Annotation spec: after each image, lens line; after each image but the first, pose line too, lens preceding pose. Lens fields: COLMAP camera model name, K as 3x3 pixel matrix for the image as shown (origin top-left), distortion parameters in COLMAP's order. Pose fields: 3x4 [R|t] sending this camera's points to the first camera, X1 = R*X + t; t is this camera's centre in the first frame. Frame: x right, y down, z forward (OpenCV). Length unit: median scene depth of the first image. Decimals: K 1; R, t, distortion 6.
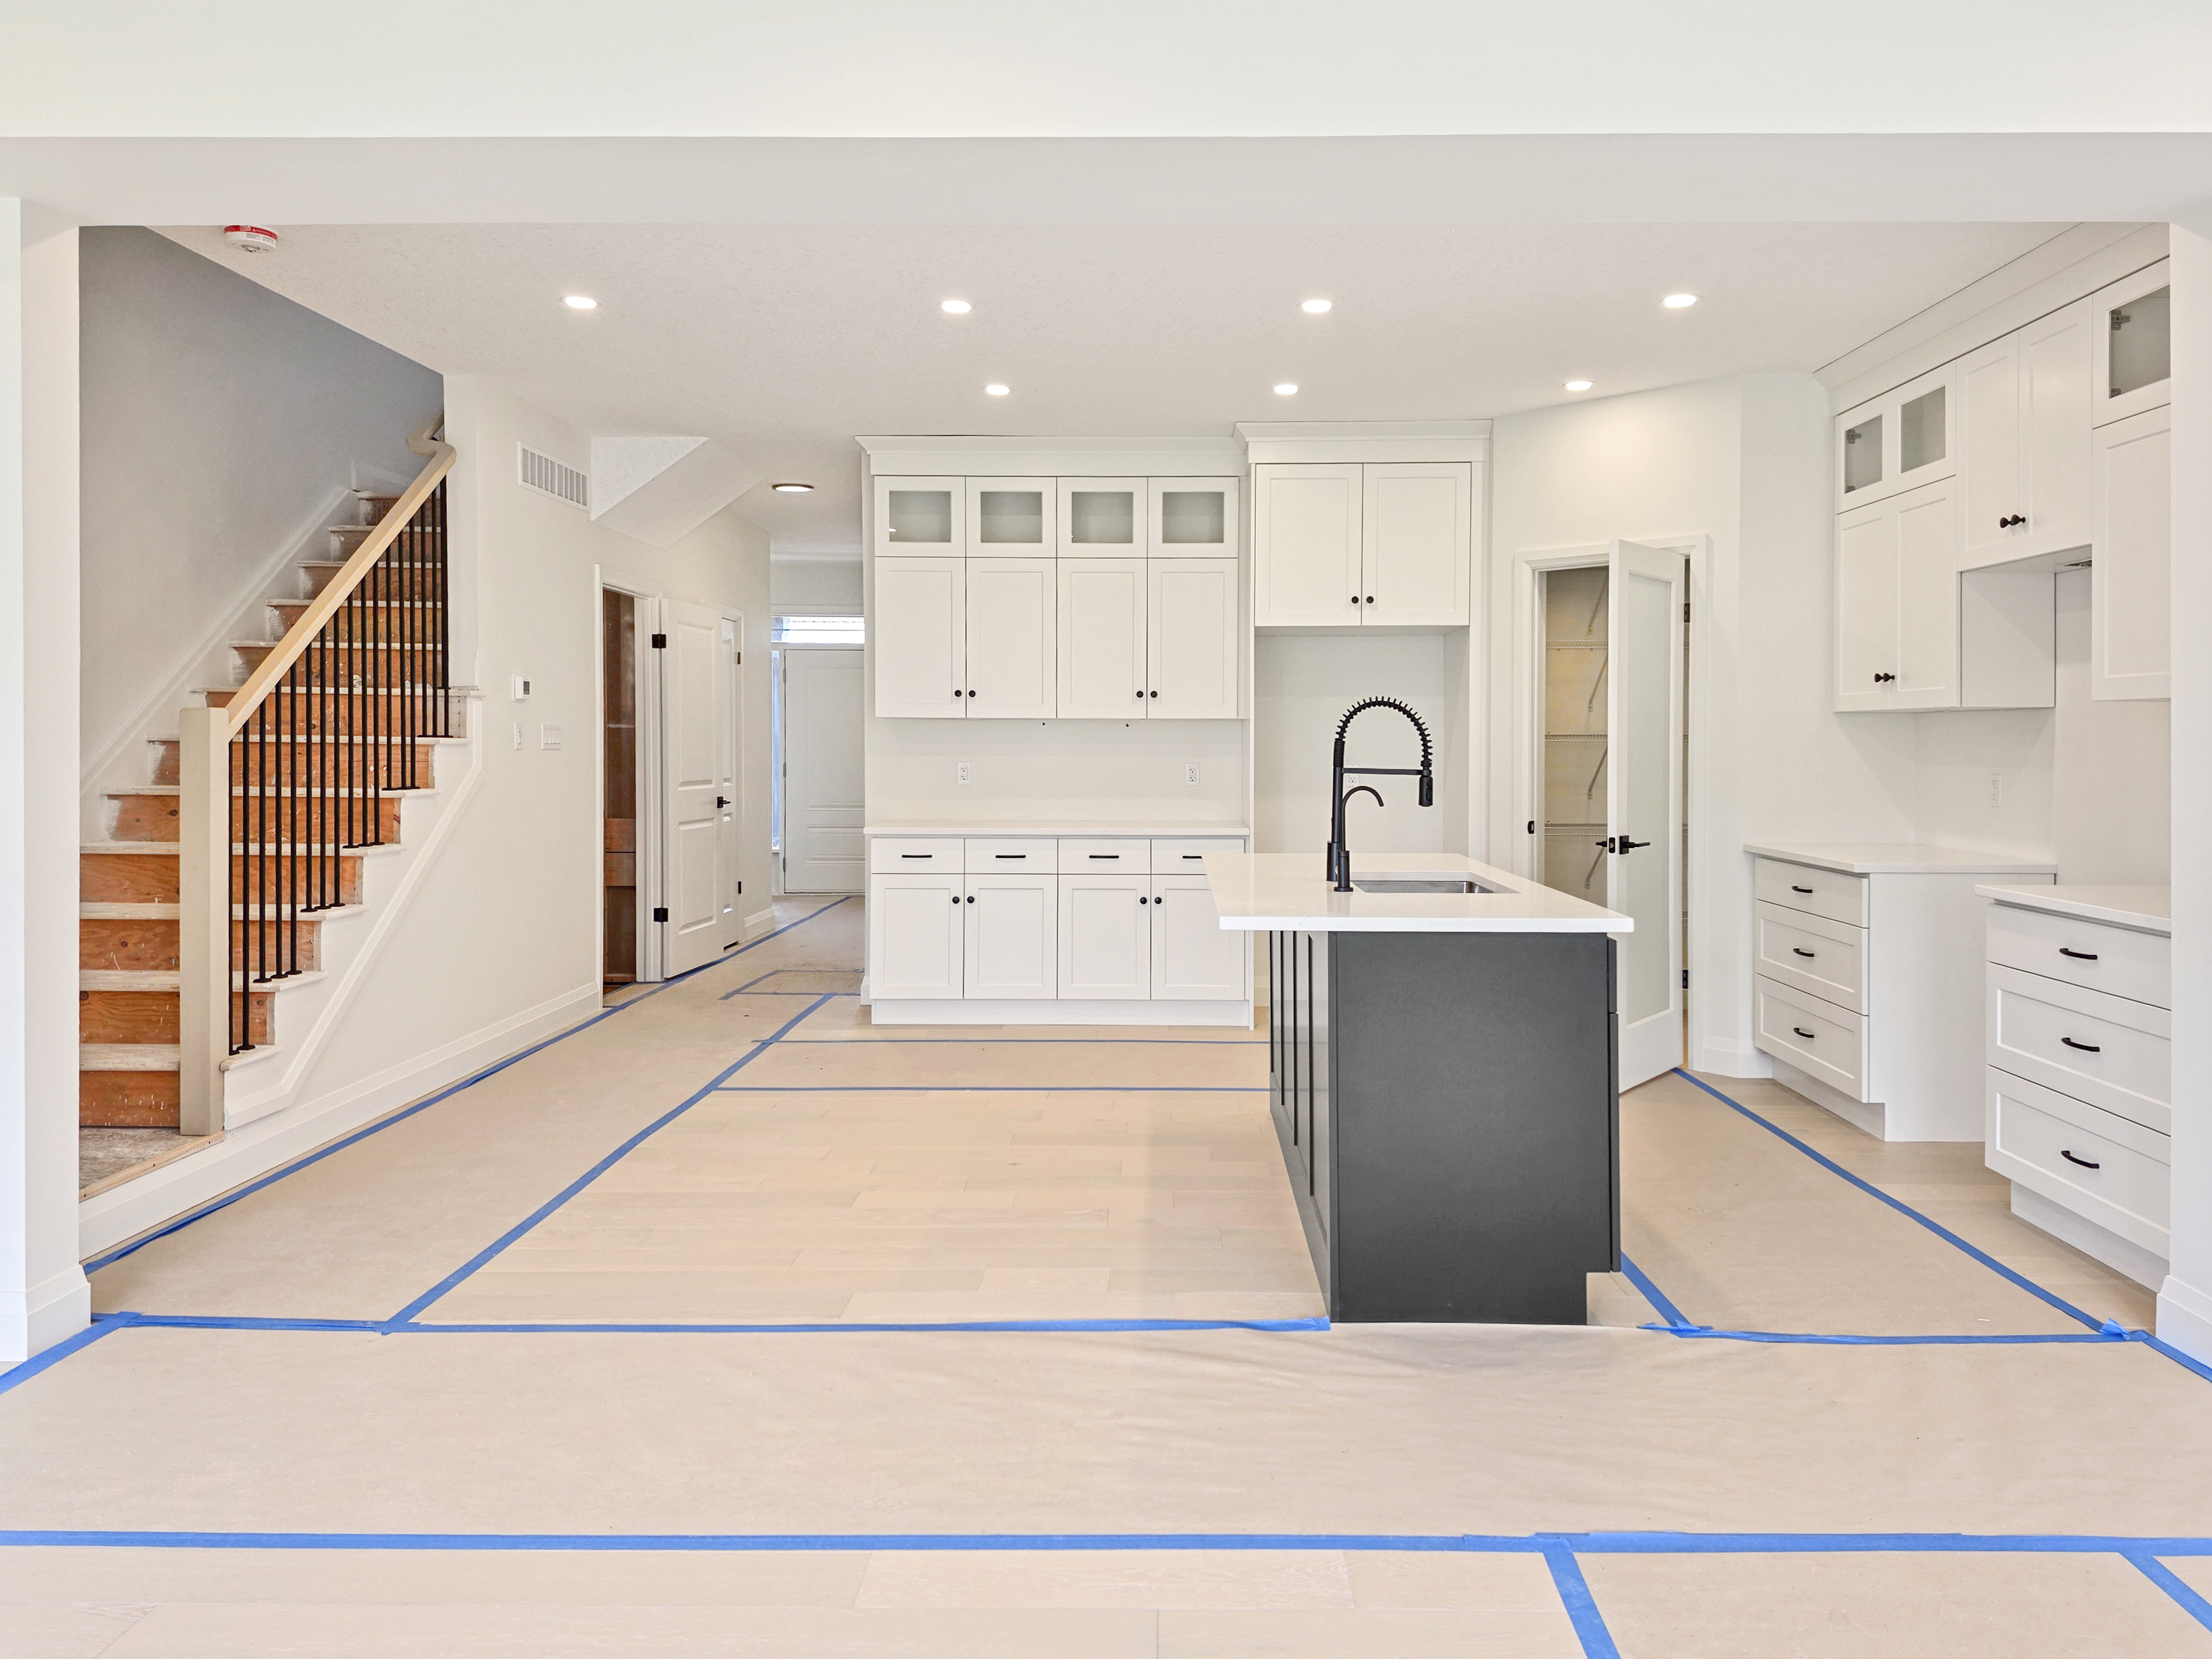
lens RADIAL K [[1476.4, 0, 1106.0], [0, 1476.4, 829.5], [0, 0, 1]] dist [0.061900, -0.090815]
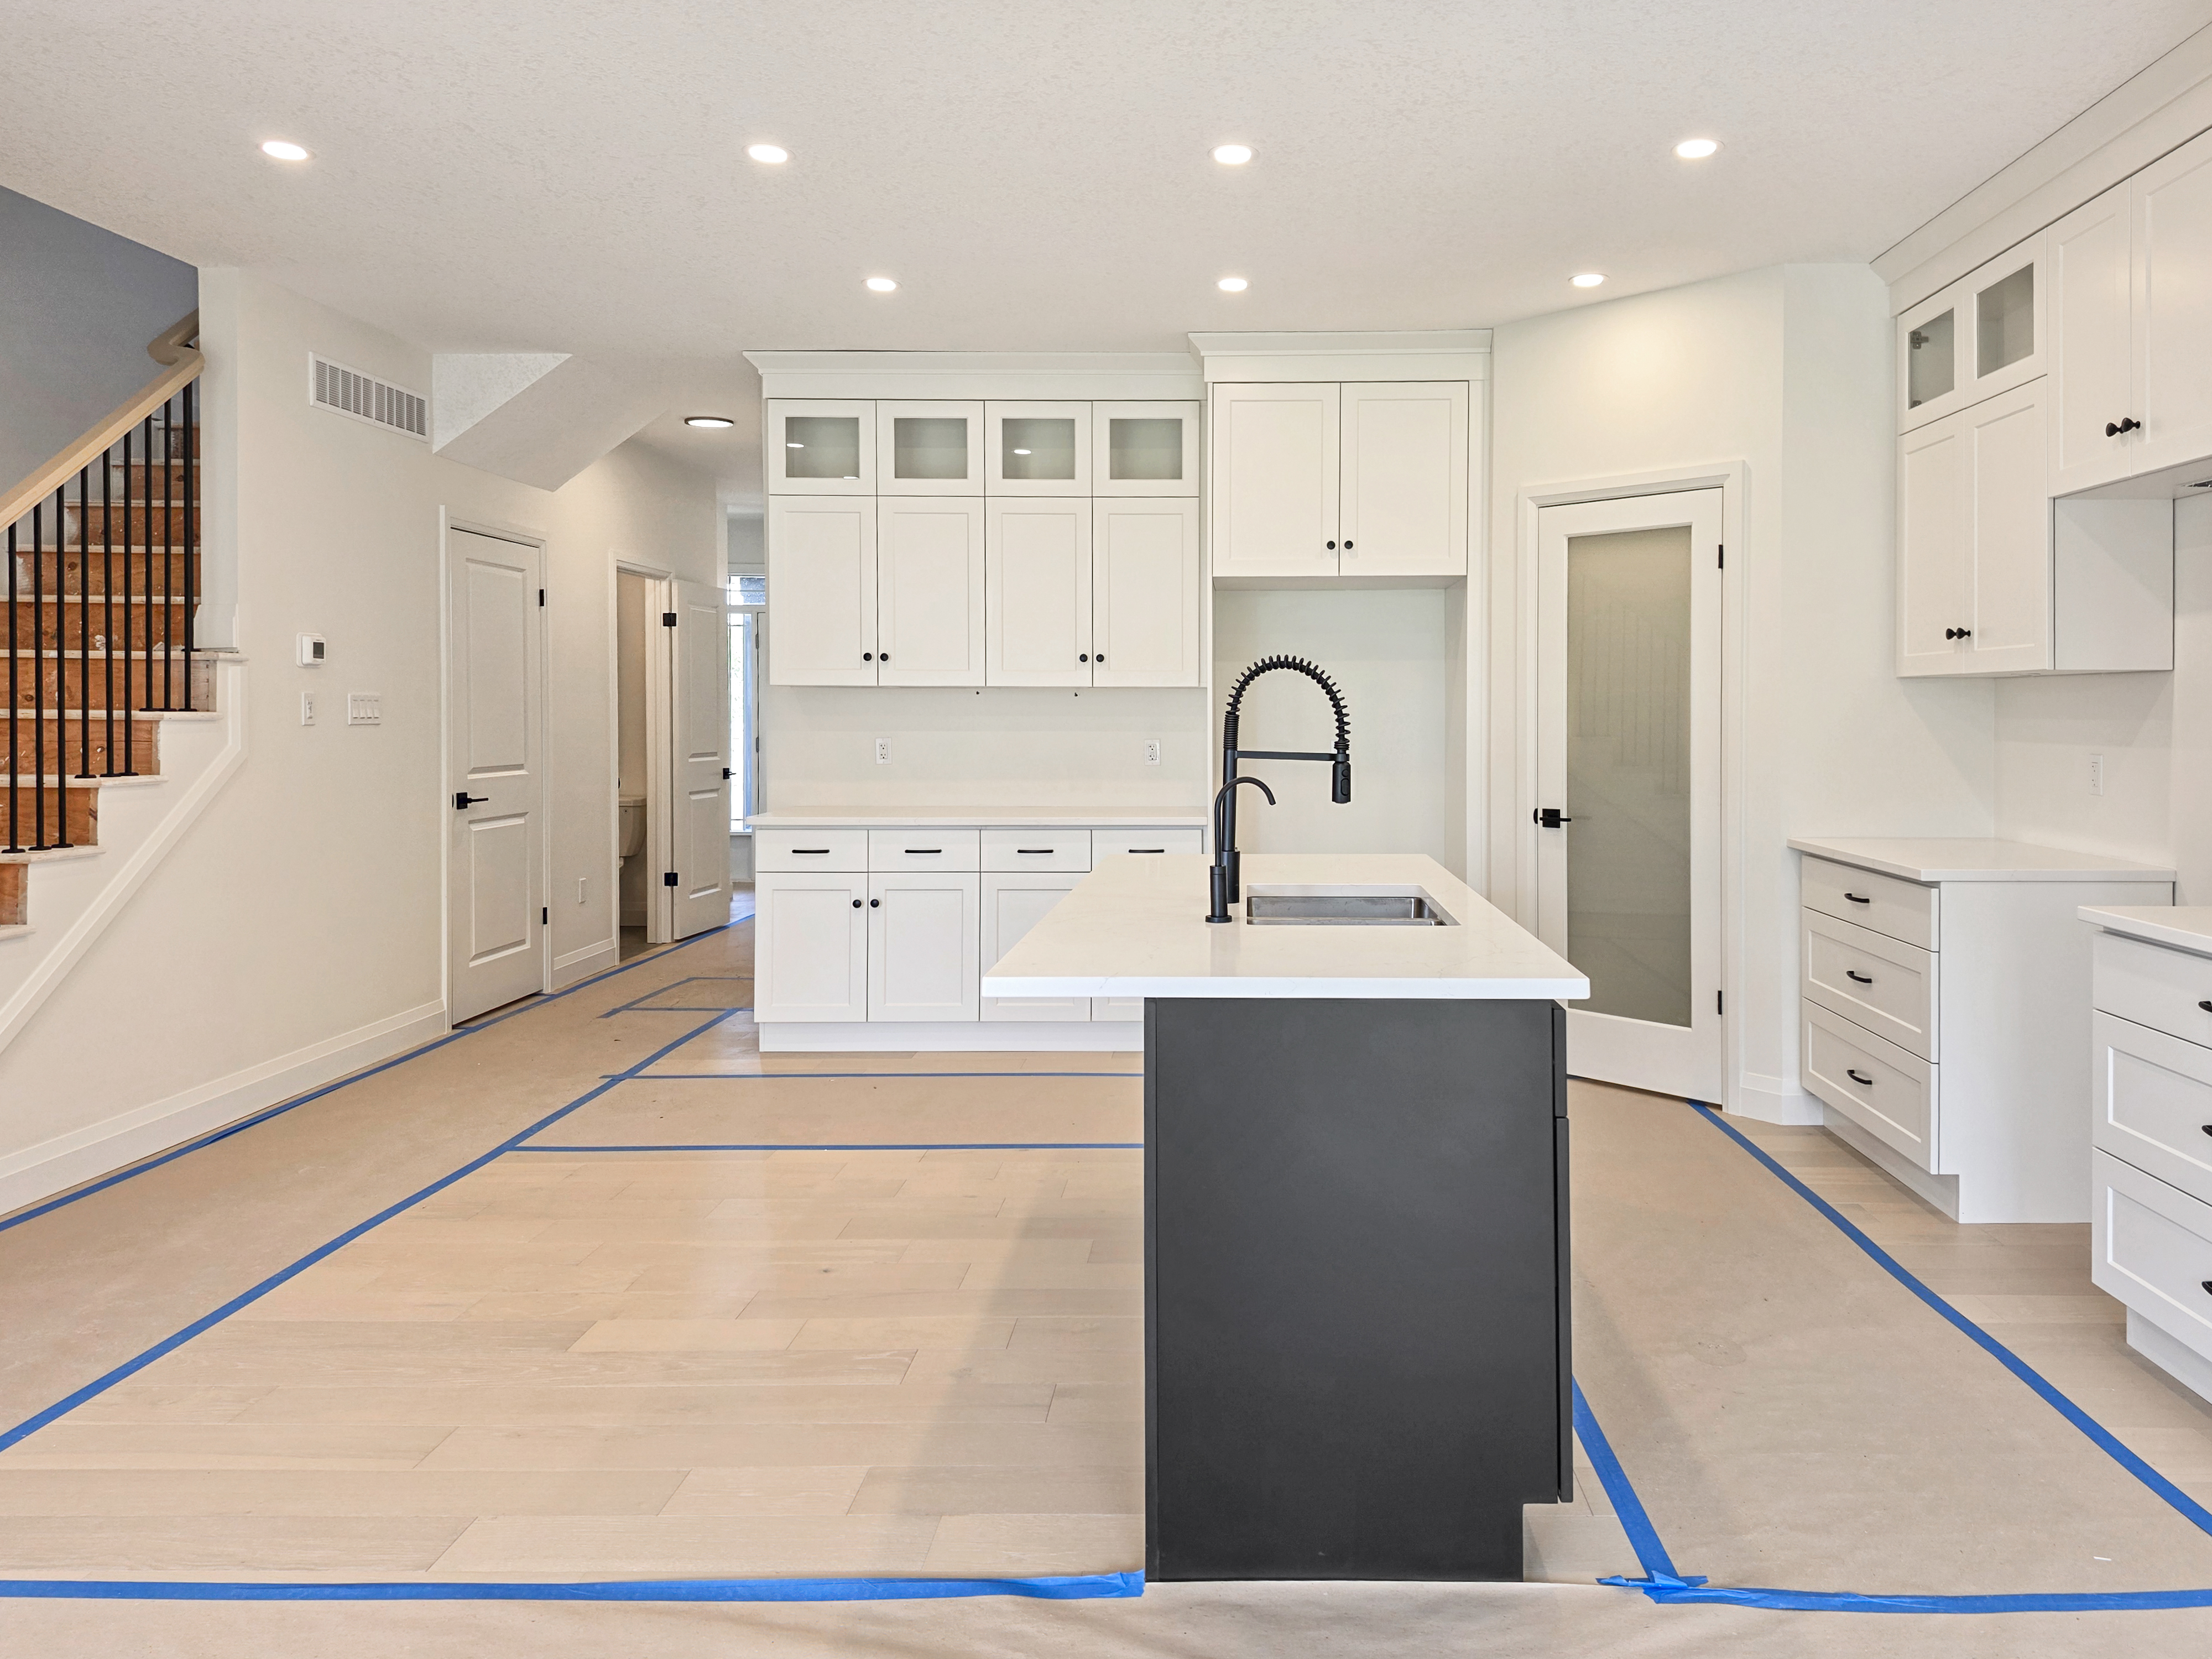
lens RADIAL K [[1651.8, 0, 1107.7], [0, 1651.8, 814.0], [0, 0, 1]] dist [0.054277, -0.096461]
pose [[0.999959, -0.002244, 0.008772, 0.049397], [0.002231, 0.999996, 0.001481, -0.006369], [-0.008775, -0.001461, 0.999960, 0.095185]]
